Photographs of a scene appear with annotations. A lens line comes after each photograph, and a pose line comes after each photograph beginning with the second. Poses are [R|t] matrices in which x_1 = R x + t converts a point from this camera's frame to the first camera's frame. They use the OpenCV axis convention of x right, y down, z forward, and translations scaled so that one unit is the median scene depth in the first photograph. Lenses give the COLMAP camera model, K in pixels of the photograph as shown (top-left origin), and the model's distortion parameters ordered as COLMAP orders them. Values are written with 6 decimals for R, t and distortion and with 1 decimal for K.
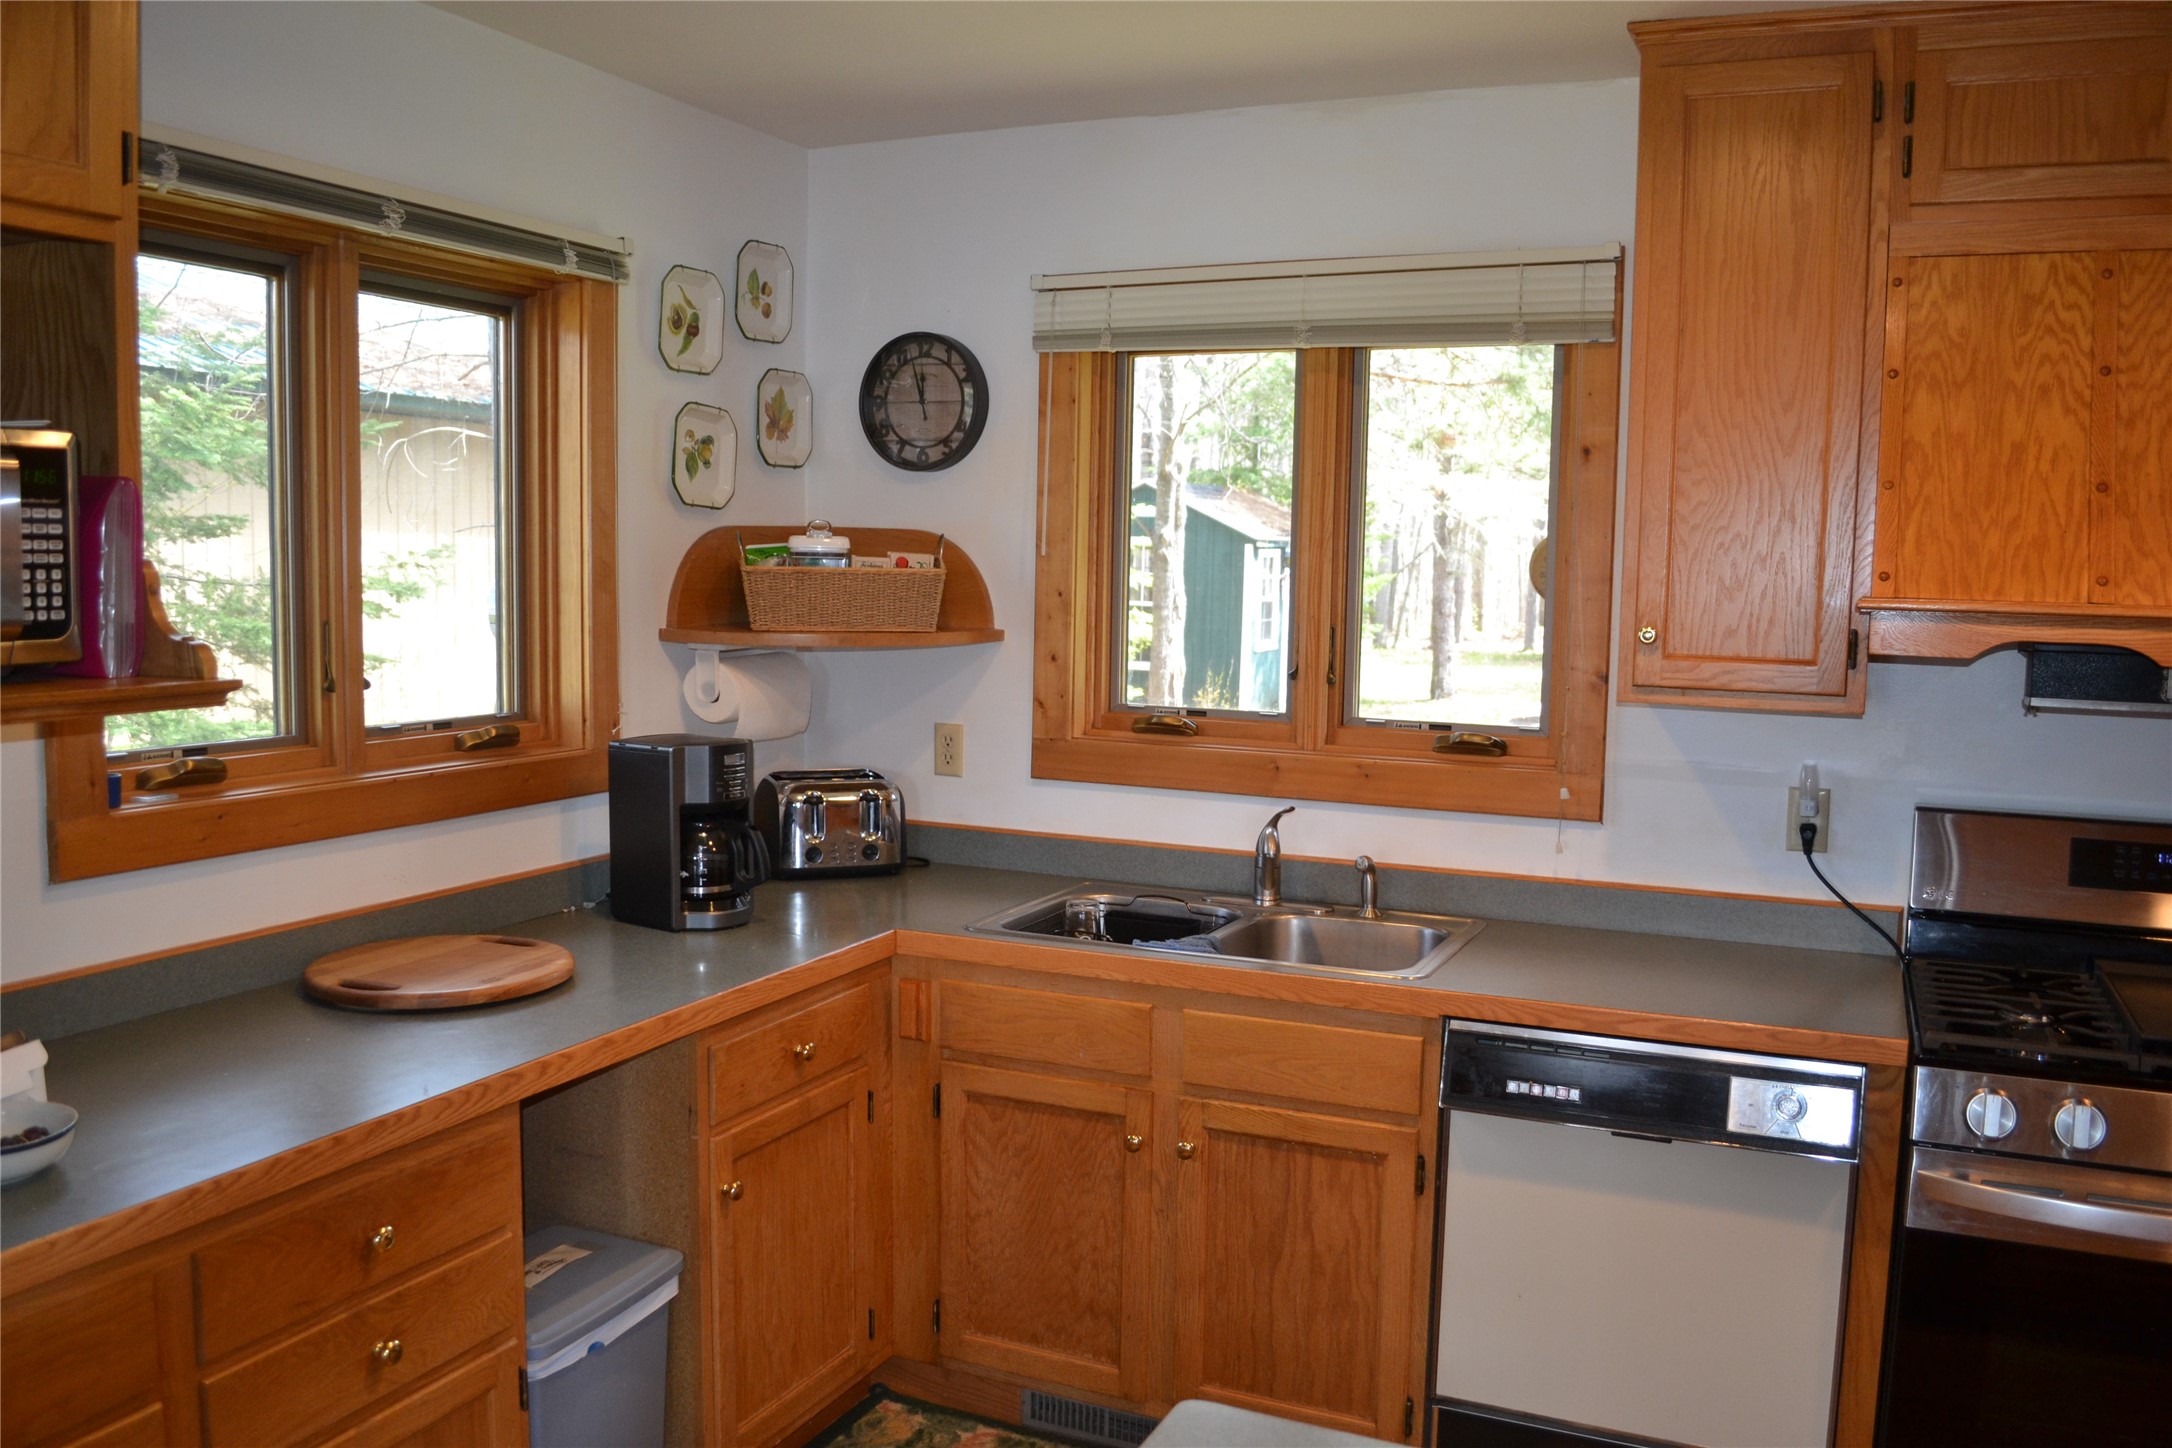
lens RADIAL K [[1730.9, 0, 1068.3], [0, 1730.9, 730.6], [0, 0, 1]] dist [-0.079963, 0.007868]
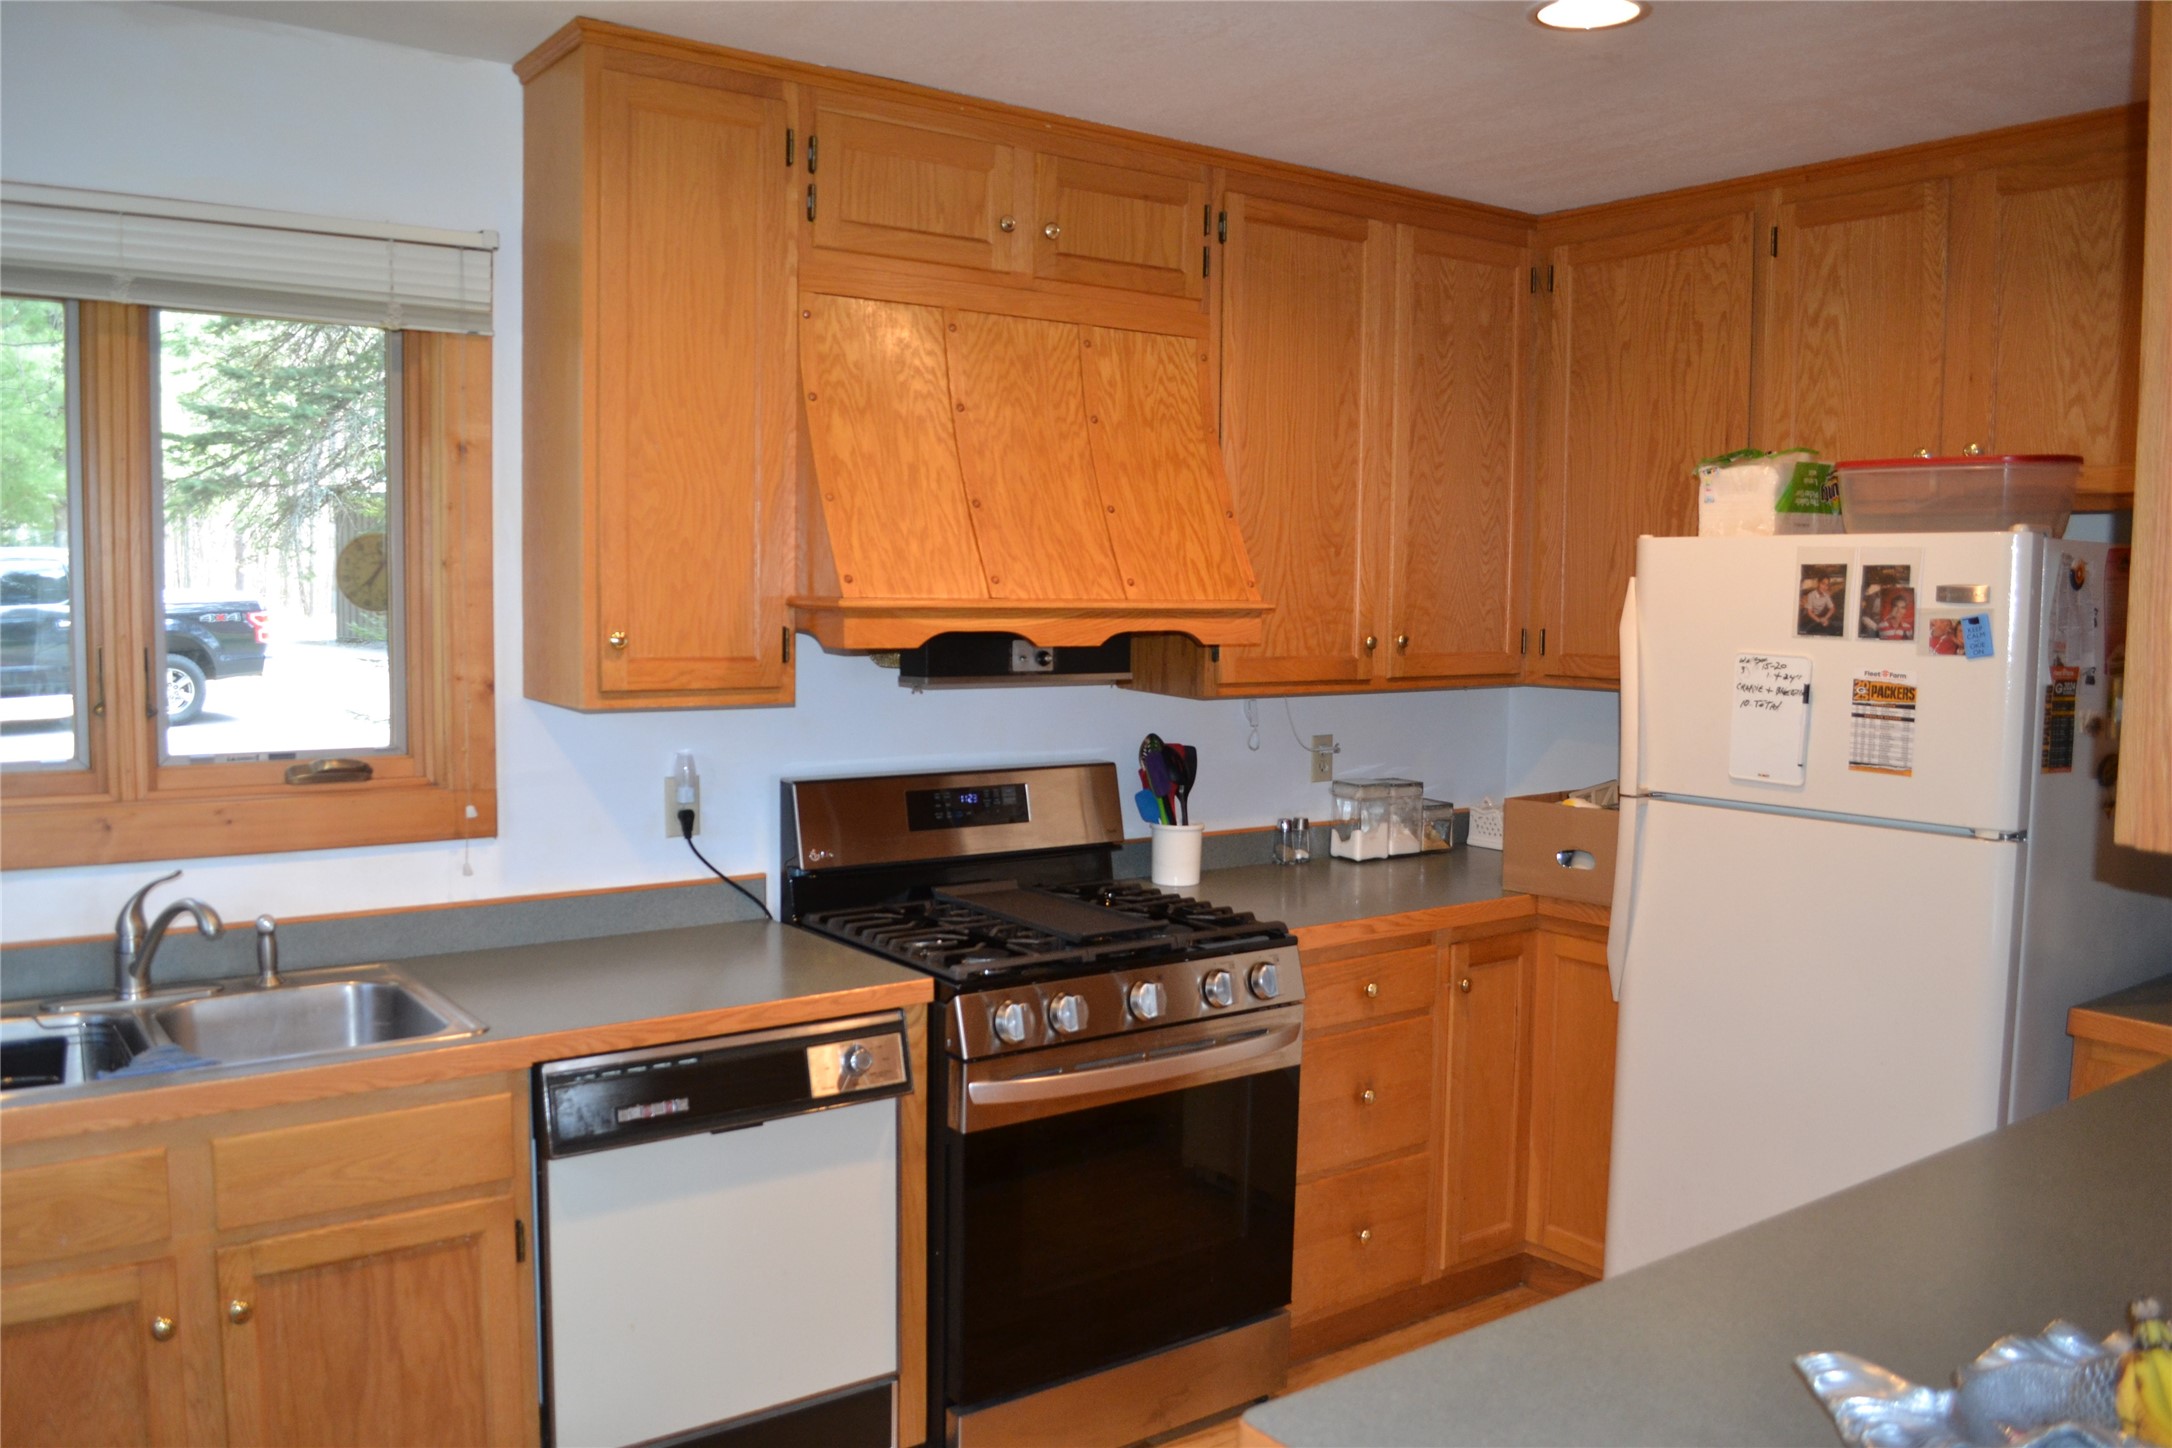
lens RADIAL K [[1730.9, 0, 1077.3], [0, 1730.9, 730.5], [0, 0, 1]] dist [-0.079963, 0.007868]
pose [[0.487740, -0.087094, 0.868633, -0.403270], [0.077590, 0.995398, 0.056237, -0.038789], [-0.869534, 0.039968, 0.492253, 0.274802]]
